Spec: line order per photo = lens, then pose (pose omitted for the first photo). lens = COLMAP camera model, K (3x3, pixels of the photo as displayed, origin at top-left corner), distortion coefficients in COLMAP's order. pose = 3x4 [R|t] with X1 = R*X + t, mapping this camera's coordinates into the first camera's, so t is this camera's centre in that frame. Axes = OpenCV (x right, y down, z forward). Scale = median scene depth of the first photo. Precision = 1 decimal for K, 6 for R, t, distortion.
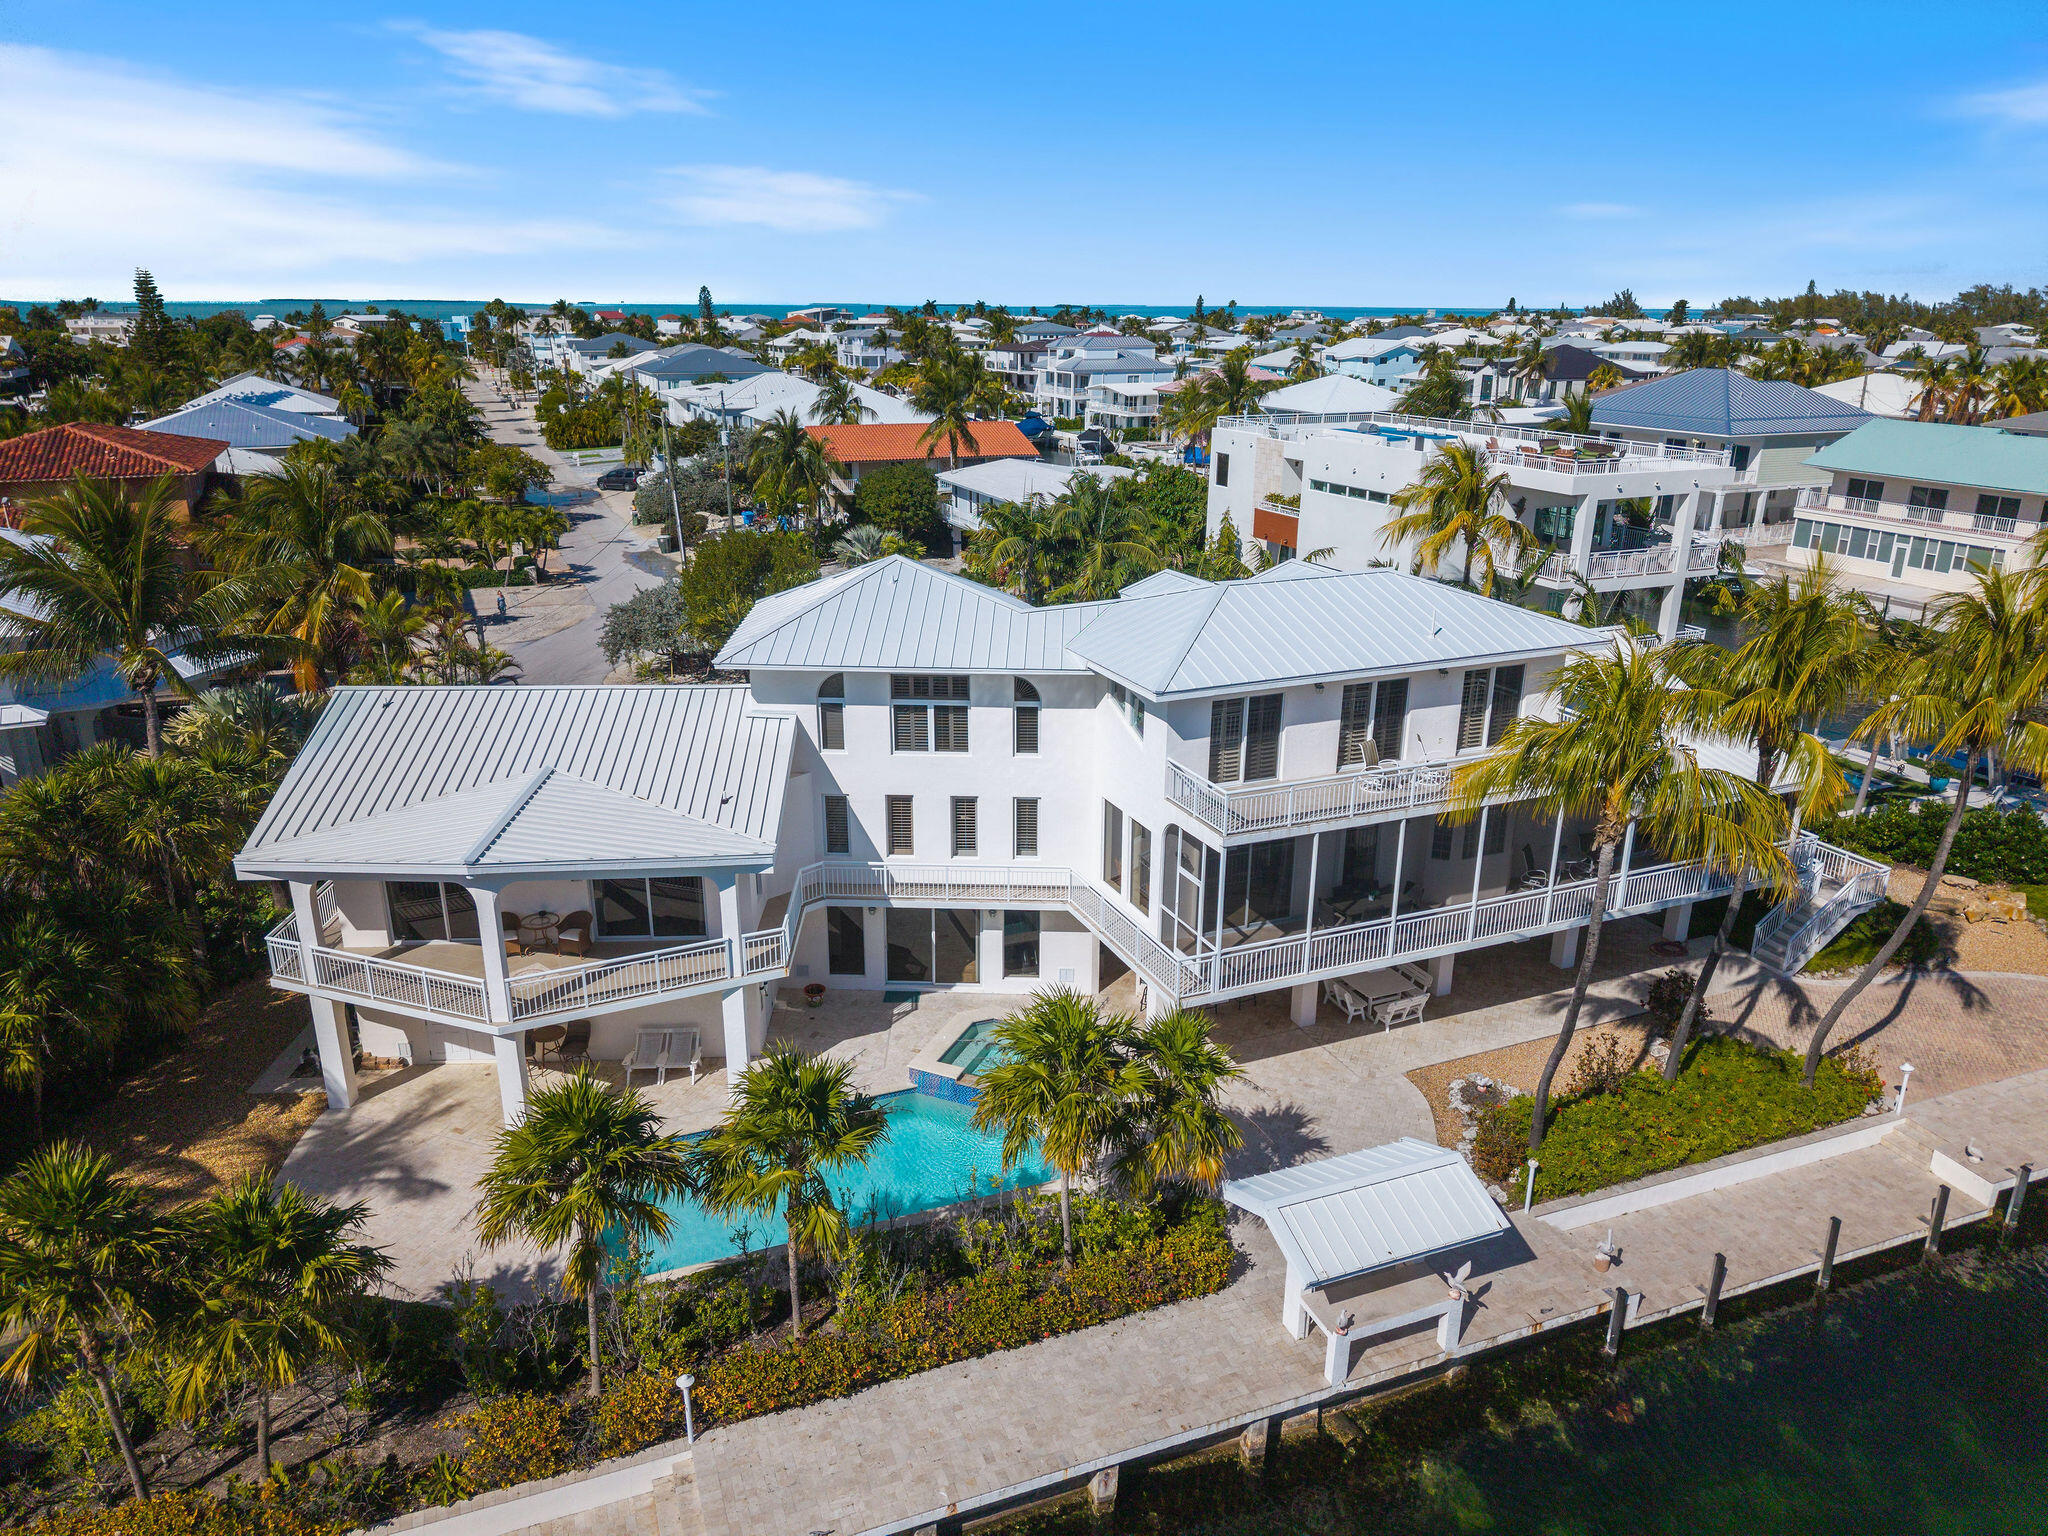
lens RADIAL K [[1390.9, 0, 1024.0], [0, 1390.9, 768.0], [0, 0, 1]] dist [-0.001676, 0.001825]
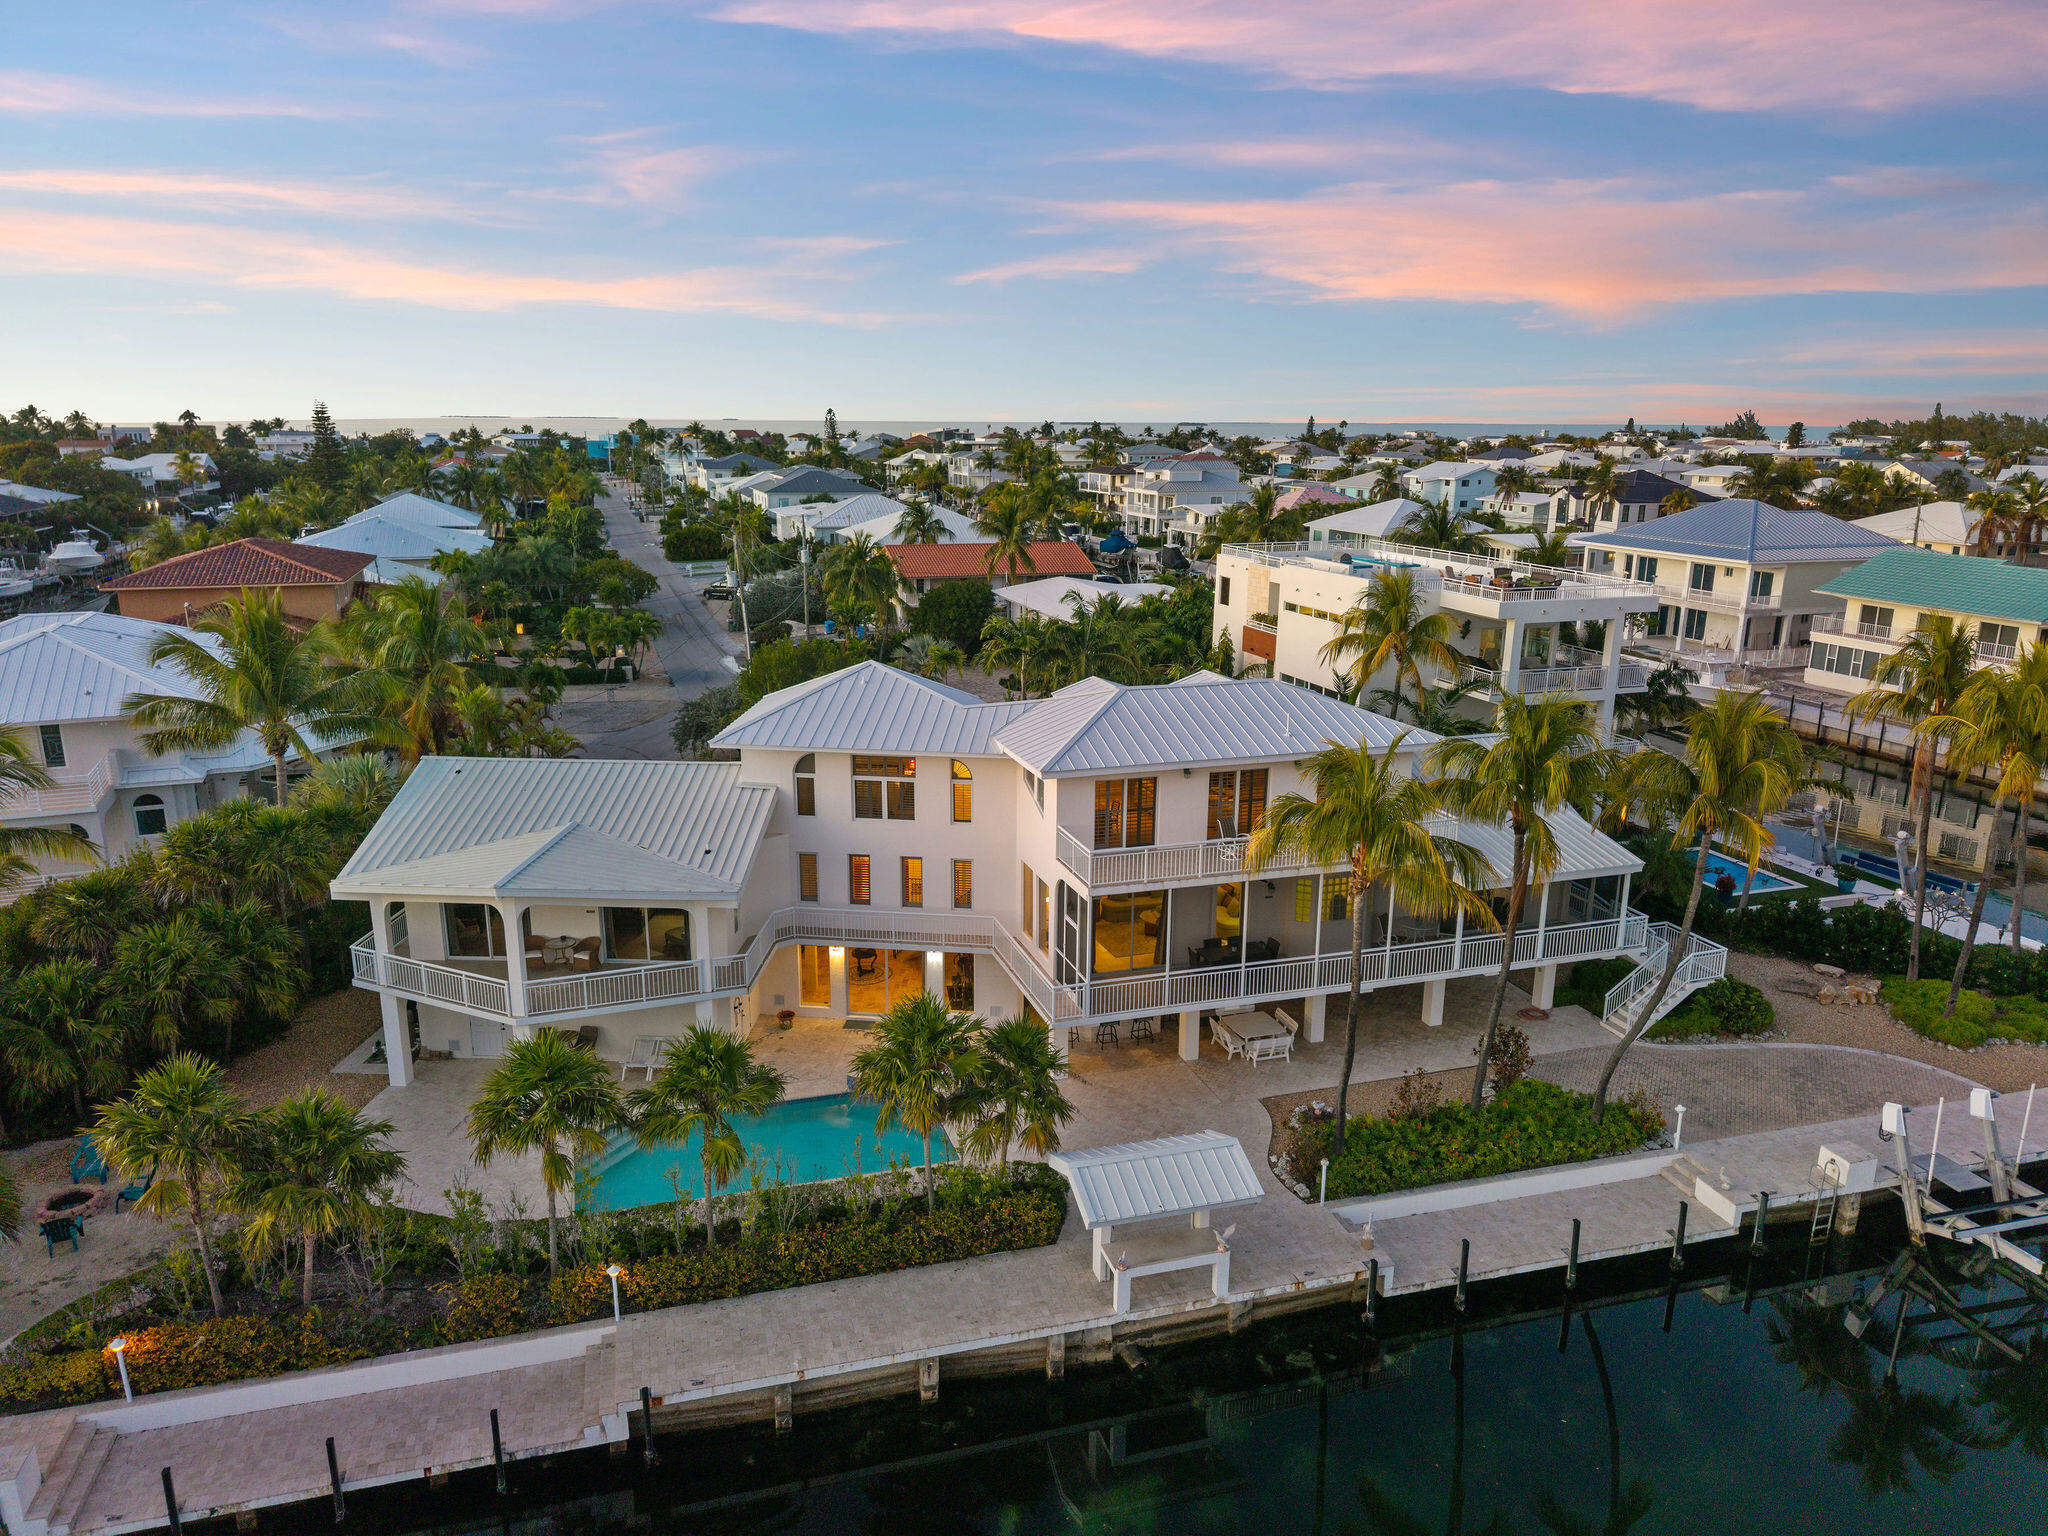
lens RADIAL K [[1387.2, 0, 1024.0], [0, 1387.2, 768.0], [0, 0, 1]] dist [0.007680, -0.001178]
pose [[0.996038, 0.023999, -0.085632, 0.142636], [-0.030535, 0.996651, -0.075852, 0.028220], [0.083525, 0.078166, 0.993435, -0.187191]]
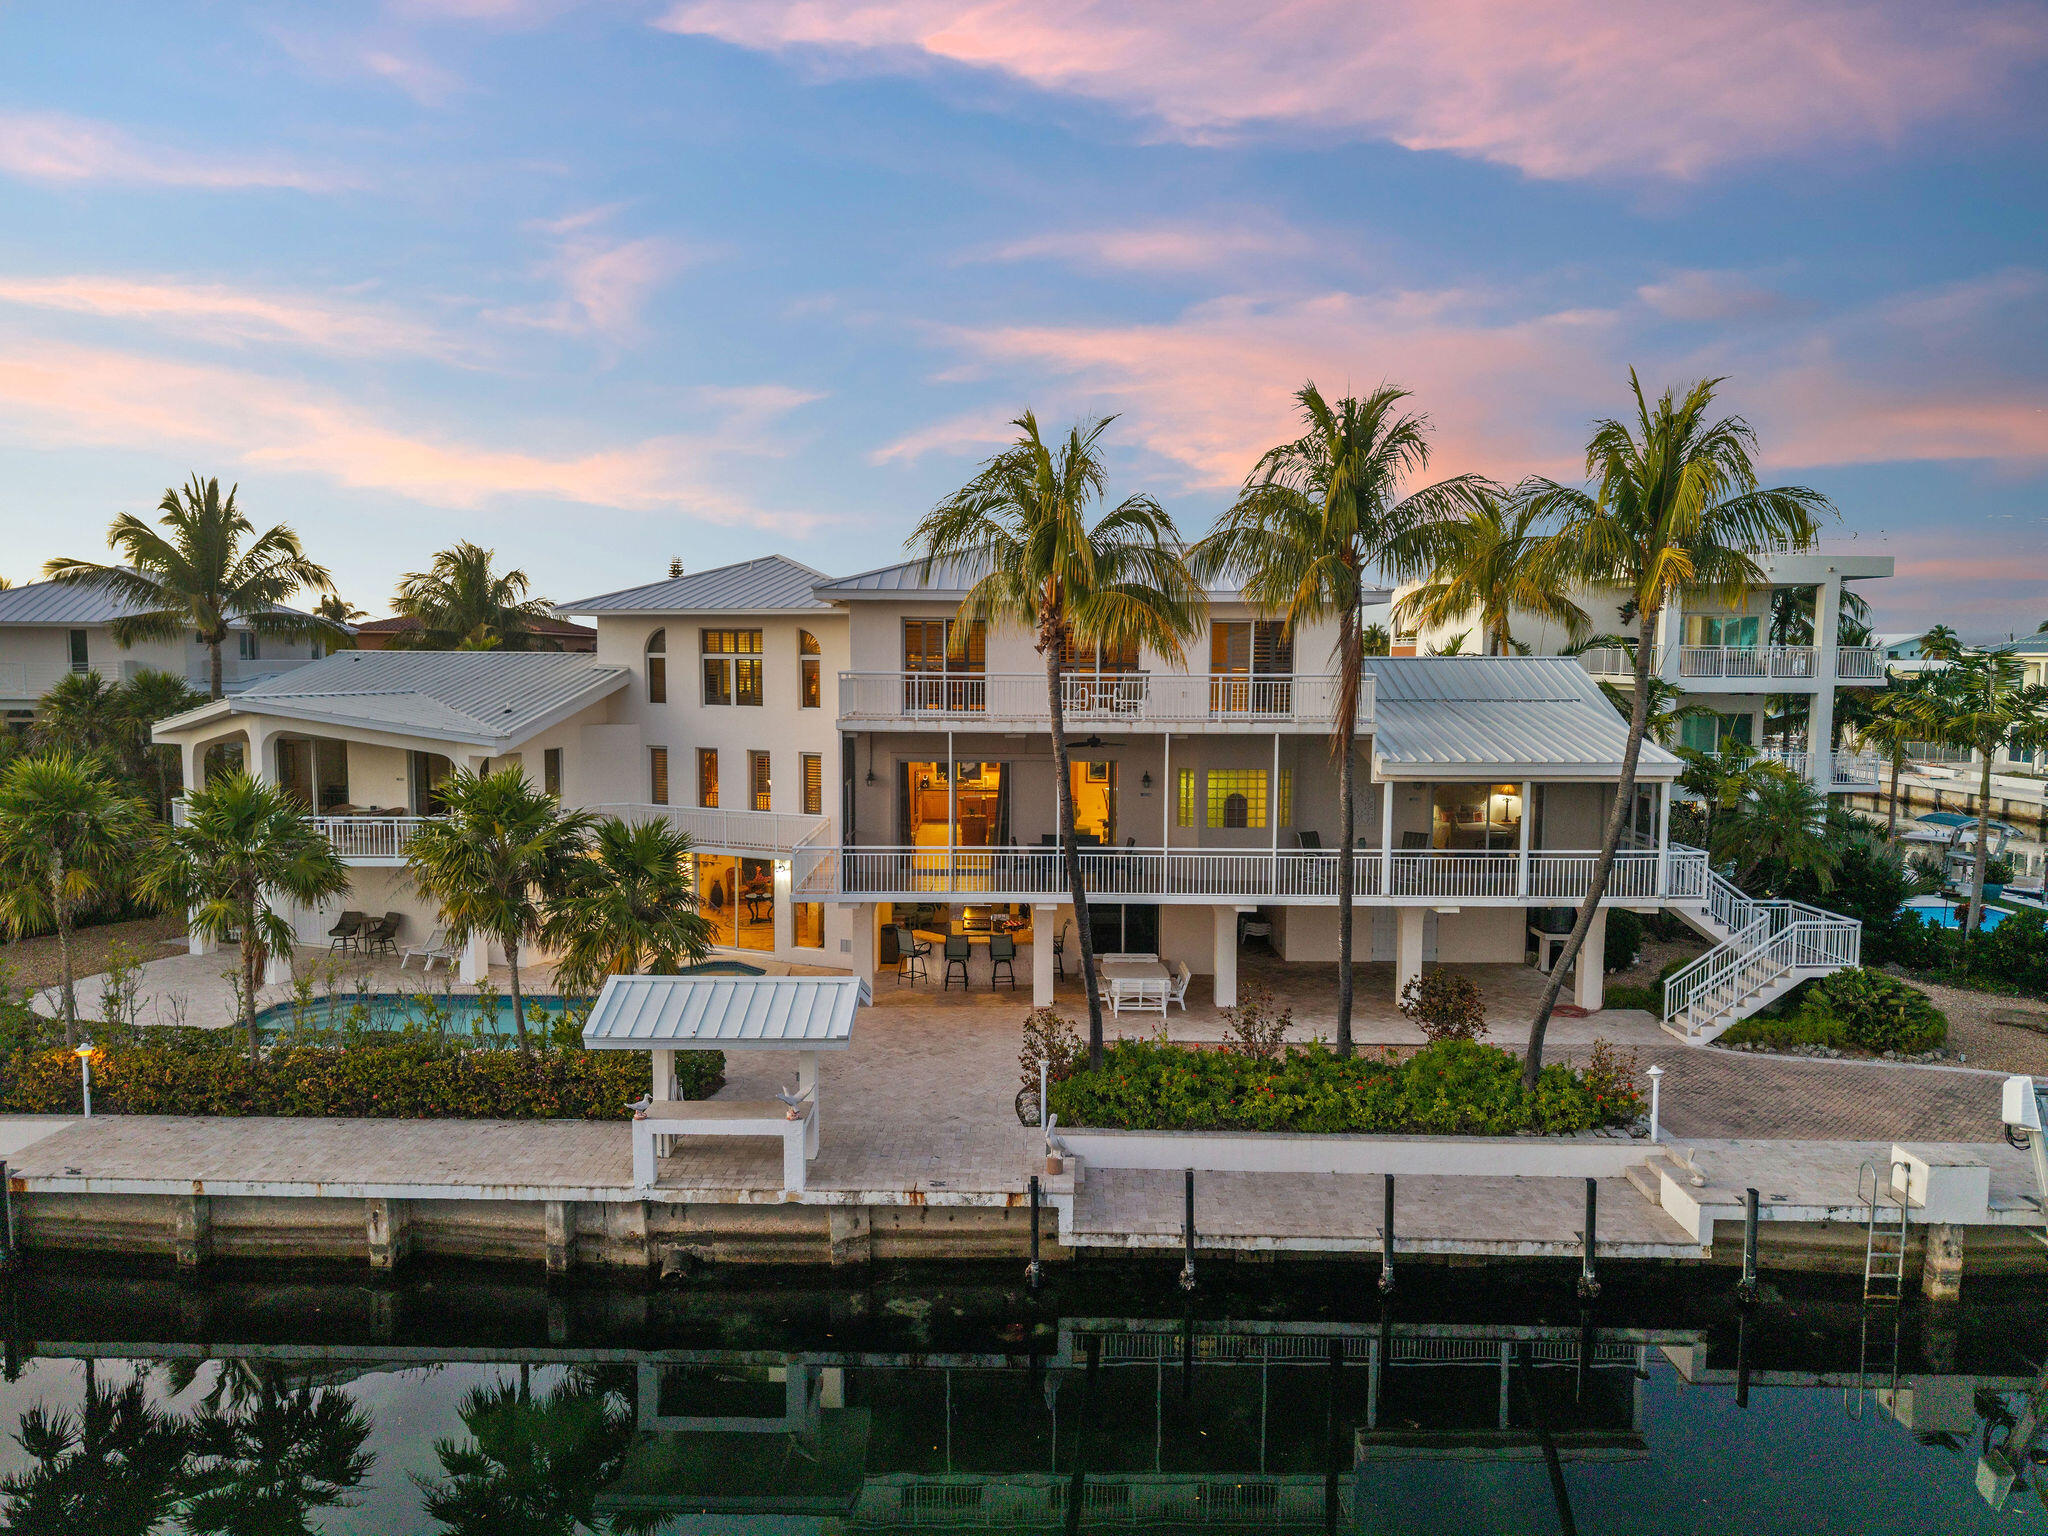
lens RADIAL K [[1387.2, 0, 1024.0], [0, 1387.2, 768.0], [0, 0, 1]] dist [0.007680, -0.001178]
pose [[0.922651, 0.031634, -0.384337, 0.484776], [-0.125273, 0.967166, -0.221127, 0.212999], [0.364722, 0.252170, 0.896319, 0.129722]]
